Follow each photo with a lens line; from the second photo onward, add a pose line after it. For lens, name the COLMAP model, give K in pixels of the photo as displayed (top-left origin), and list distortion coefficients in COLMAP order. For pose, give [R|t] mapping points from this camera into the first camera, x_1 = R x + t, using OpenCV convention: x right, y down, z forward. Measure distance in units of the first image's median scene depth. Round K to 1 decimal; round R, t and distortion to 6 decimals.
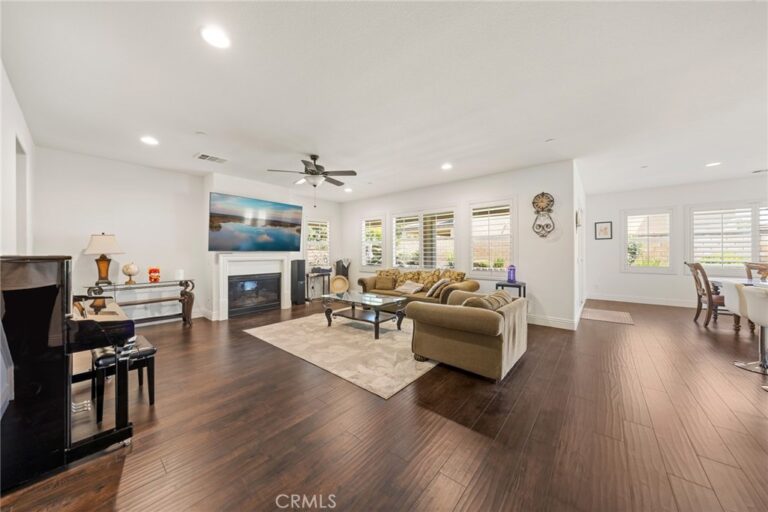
lens RADIAL K [[257.2, 0, 384.4], [0, 257.2, 254.9], [0, 0, 1]] dist [-0.000966, -0.001006]
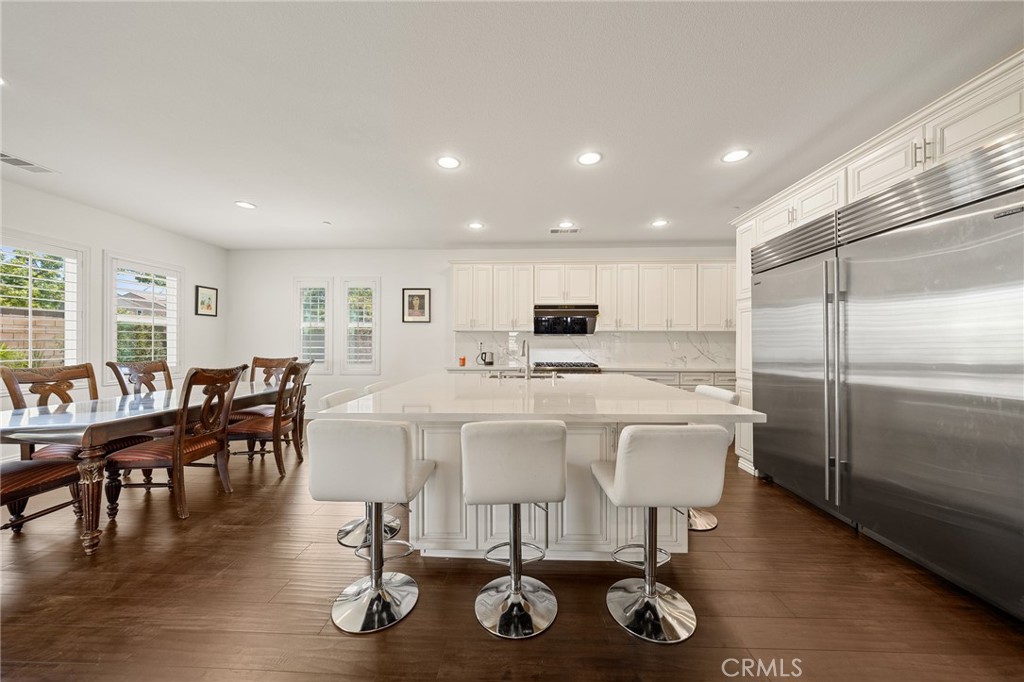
lens RADIAL K [[342.9, 0, 512.5], [0, 342.9, 344.5], [0, 0, 1]] dist [-0.000966, -0.001006]
pose [[-0.614377, 0.001903, 0.789010, 0.542984], [0.005318, 0.999984, 0.001729, -0.002800], [-0.788995, 0.005259, -0.614377, 0.746060]]
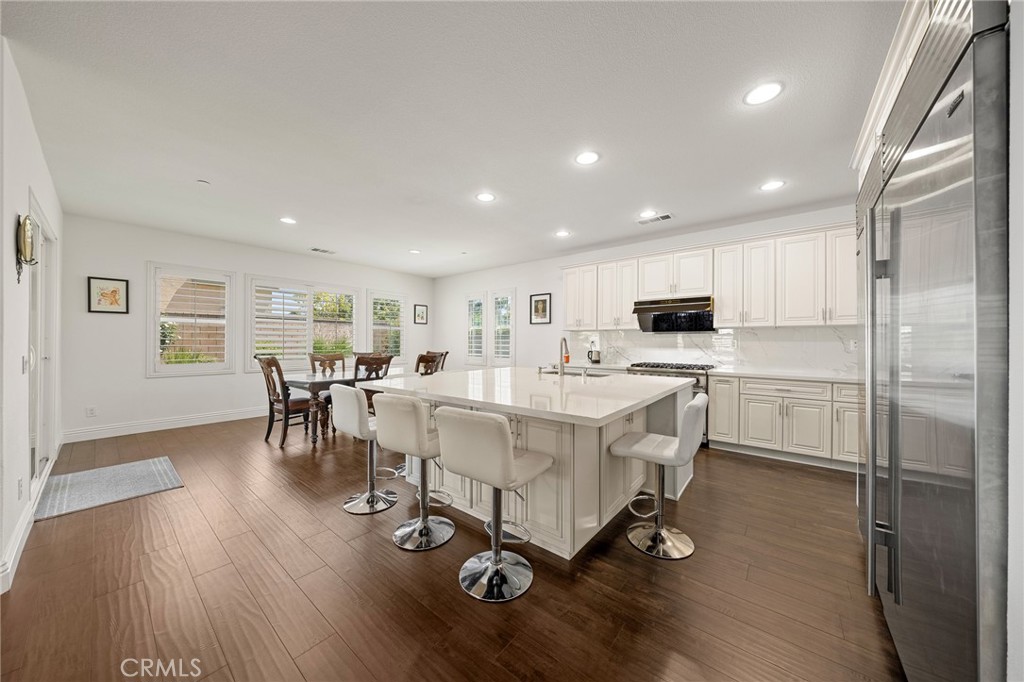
lens RADIAL K [[342.9, 0, 512.4], [0, 342.9, 339.6], [0, 0, 1]] dist [-0.000966, -0.001006]
pose [[-0.007479, 0.011677, 0.999904, 0.311675], [0.001833, 0.999930, -0.011663, -0.000394], [-0.999970, 0.001746, -0.007500, 0.373671]]
